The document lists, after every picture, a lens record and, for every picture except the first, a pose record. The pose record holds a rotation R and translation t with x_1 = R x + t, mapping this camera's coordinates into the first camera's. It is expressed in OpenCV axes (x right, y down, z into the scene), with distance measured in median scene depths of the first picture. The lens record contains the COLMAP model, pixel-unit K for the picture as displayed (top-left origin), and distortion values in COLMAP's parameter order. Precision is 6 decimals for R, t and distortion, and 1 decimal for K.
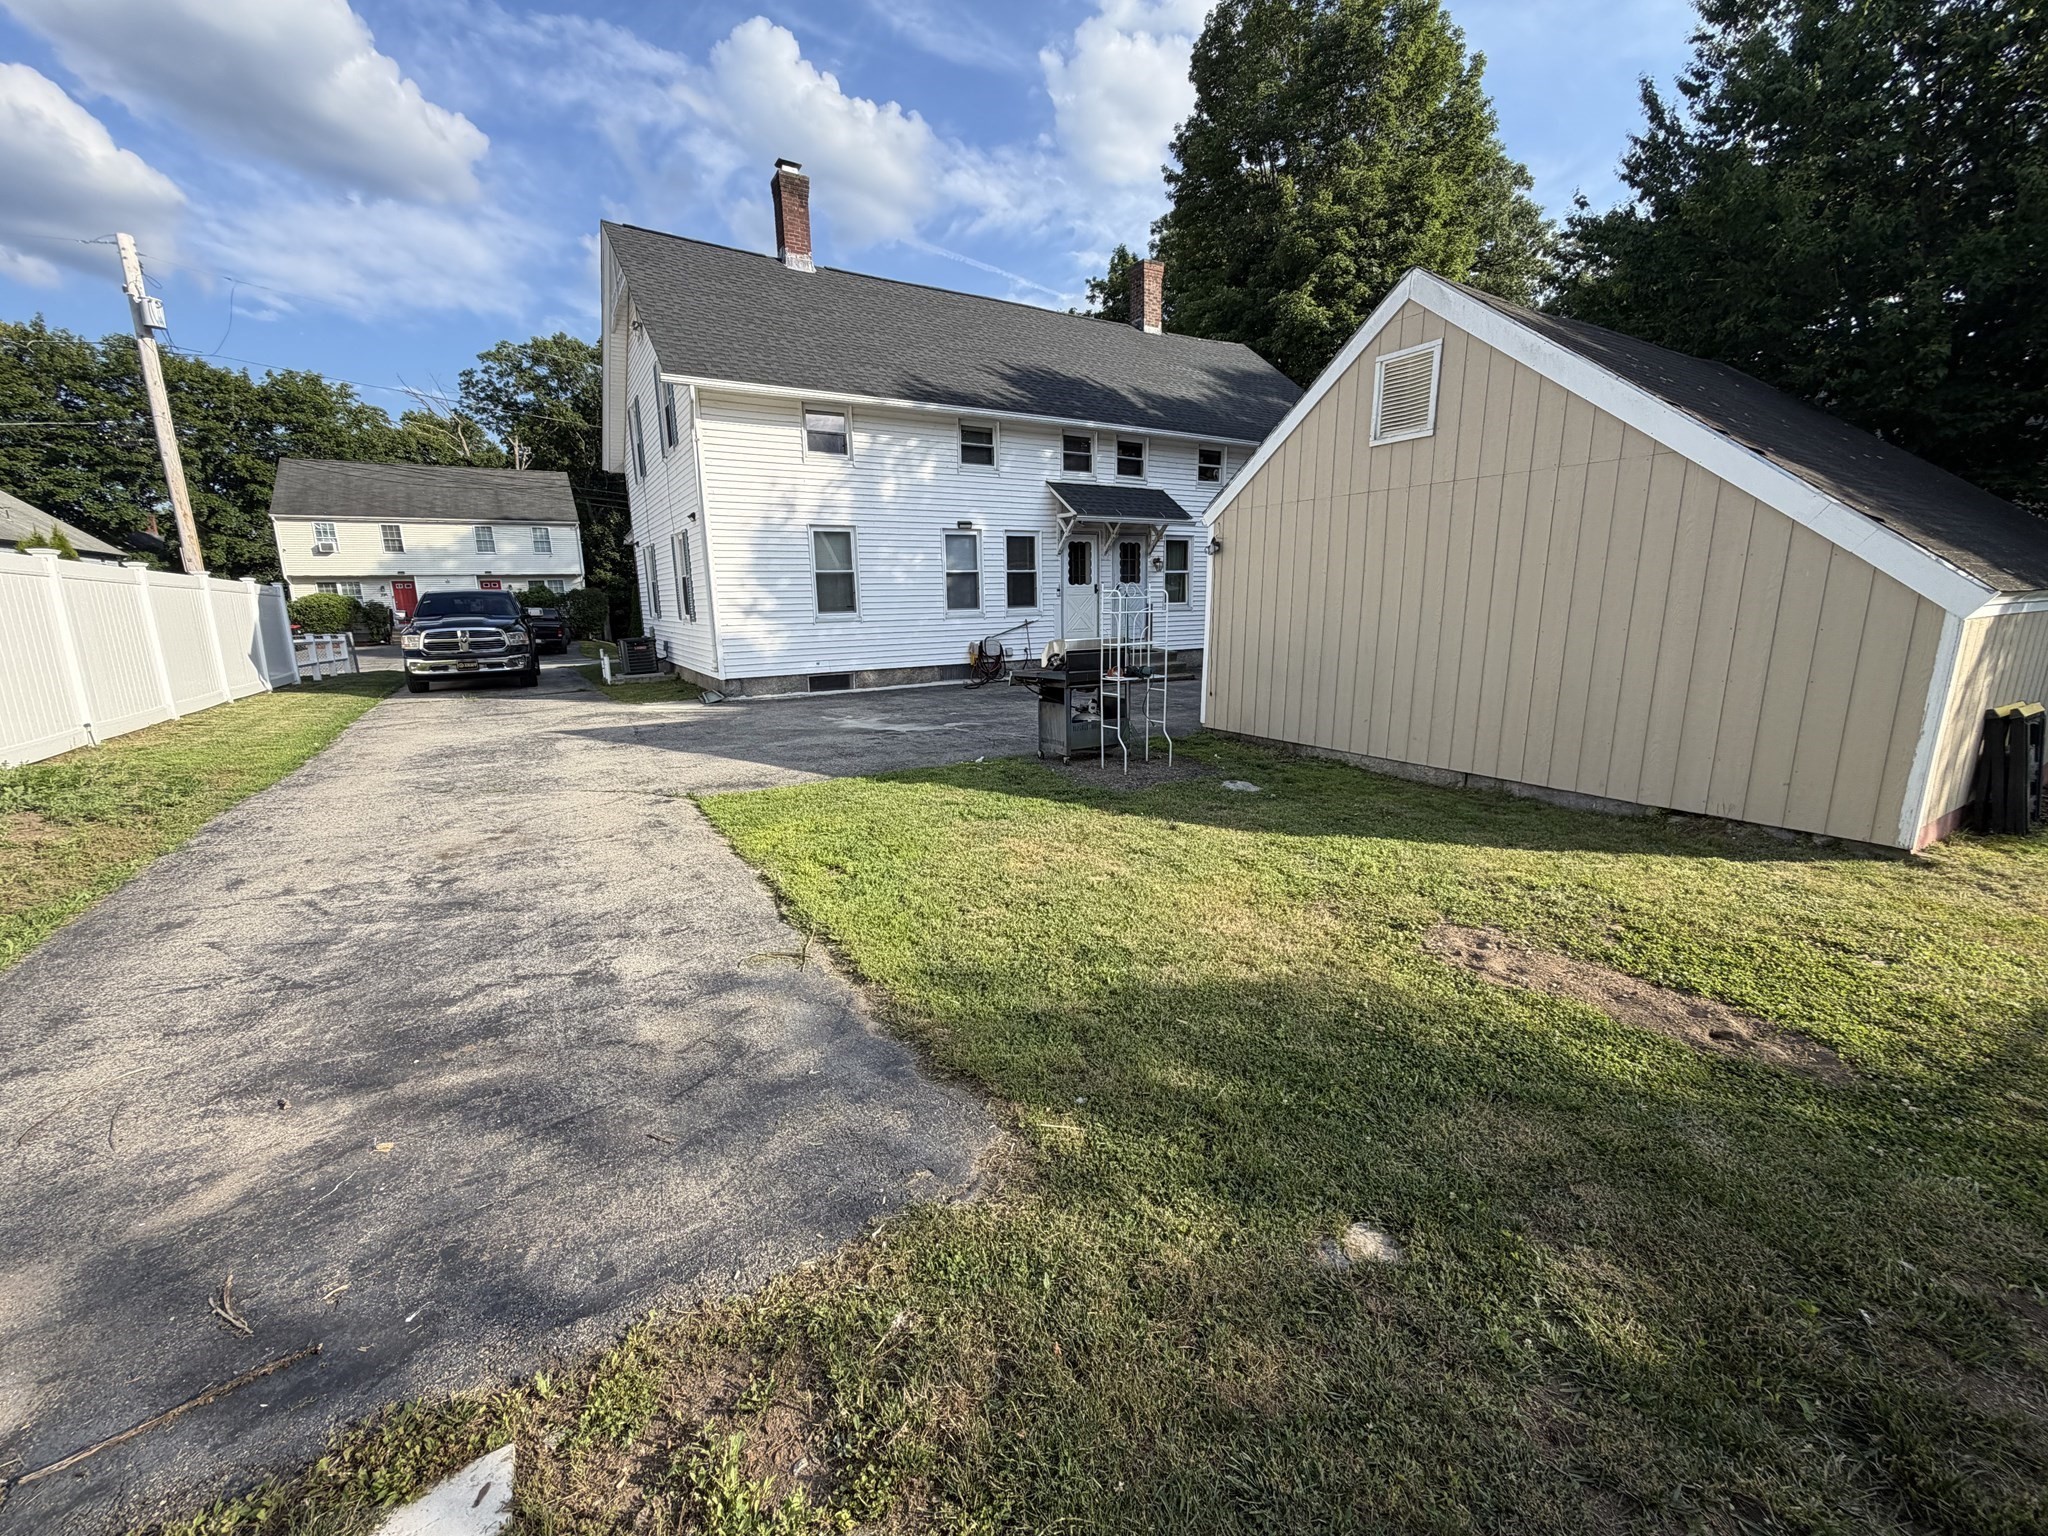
lens RADIAL K [[826.7, 0, 1024.0], [0, 826.7, 768.0], [0, 0, 1]] dist [0.009289, -0.000278]
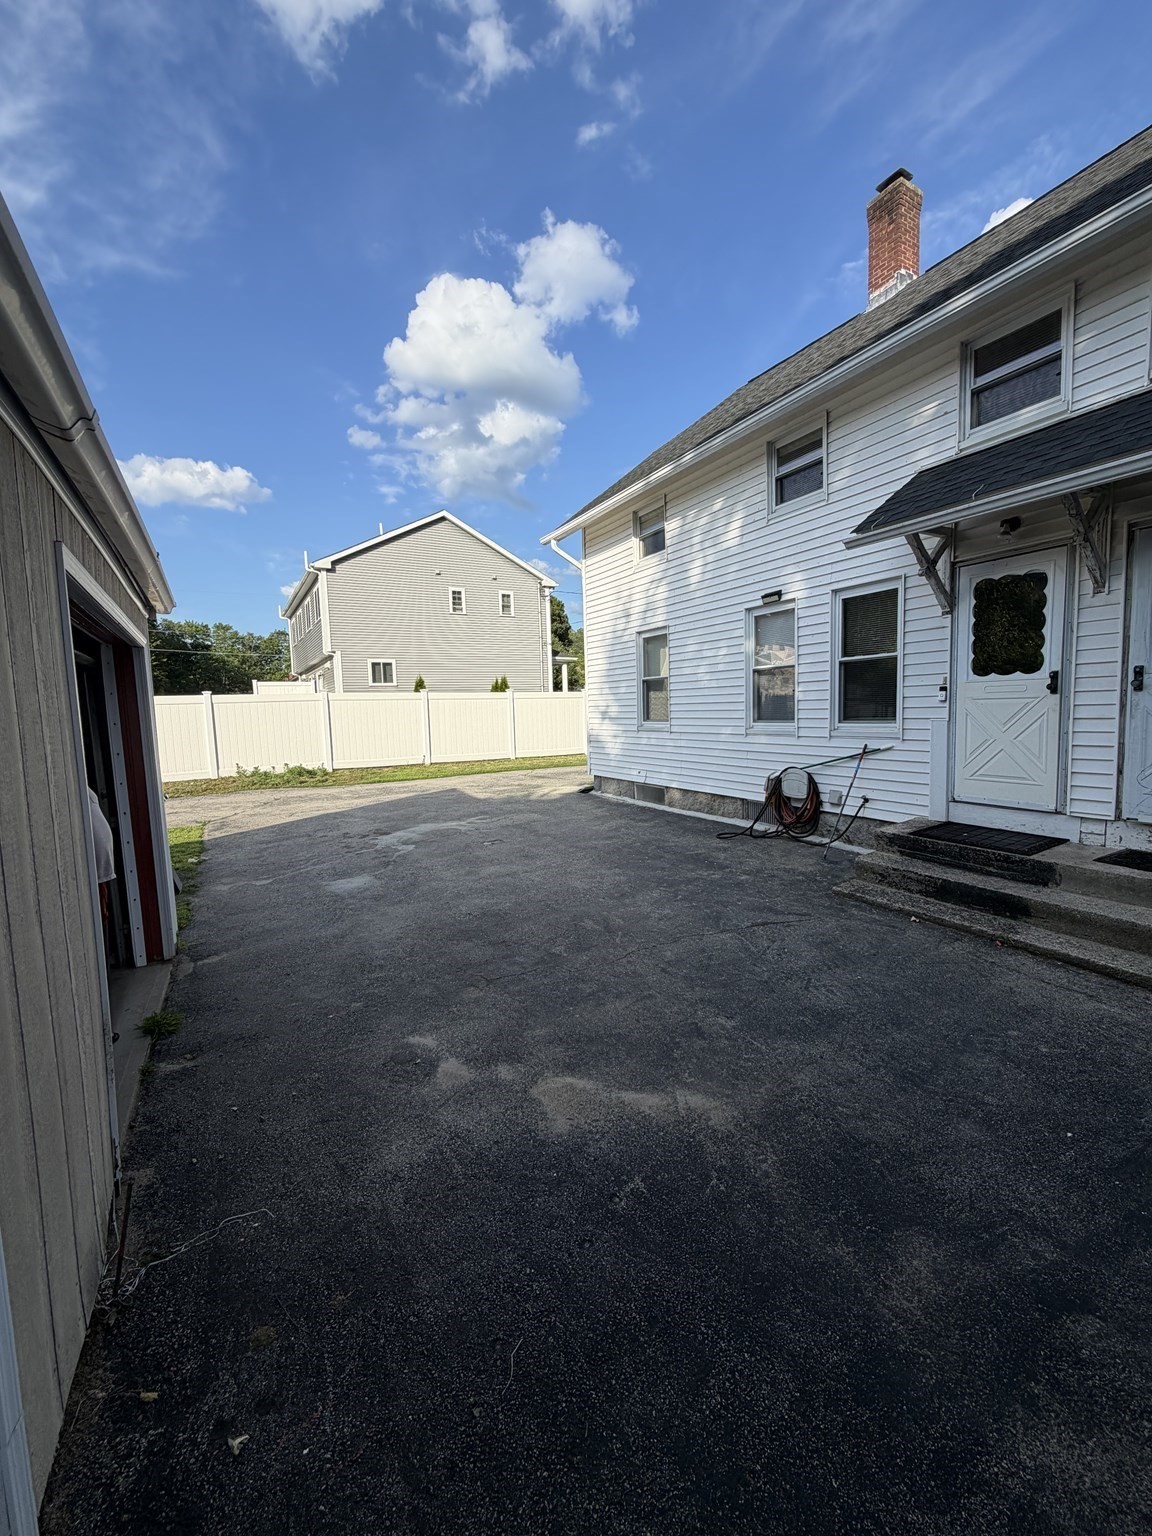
lens RADIAL K [[620.0, 0, 576.0], [0, 620.0, 768.0], [0, 0, 1]] dist [0.009289, -0.000278]
pose [[-0.048190, 0.113266, -0.992395, 0.437307], [-0.182797, 0.975770, 0.120245, -0.187060], [0.981969, 0.187201, -0.026318, 0.865827]]
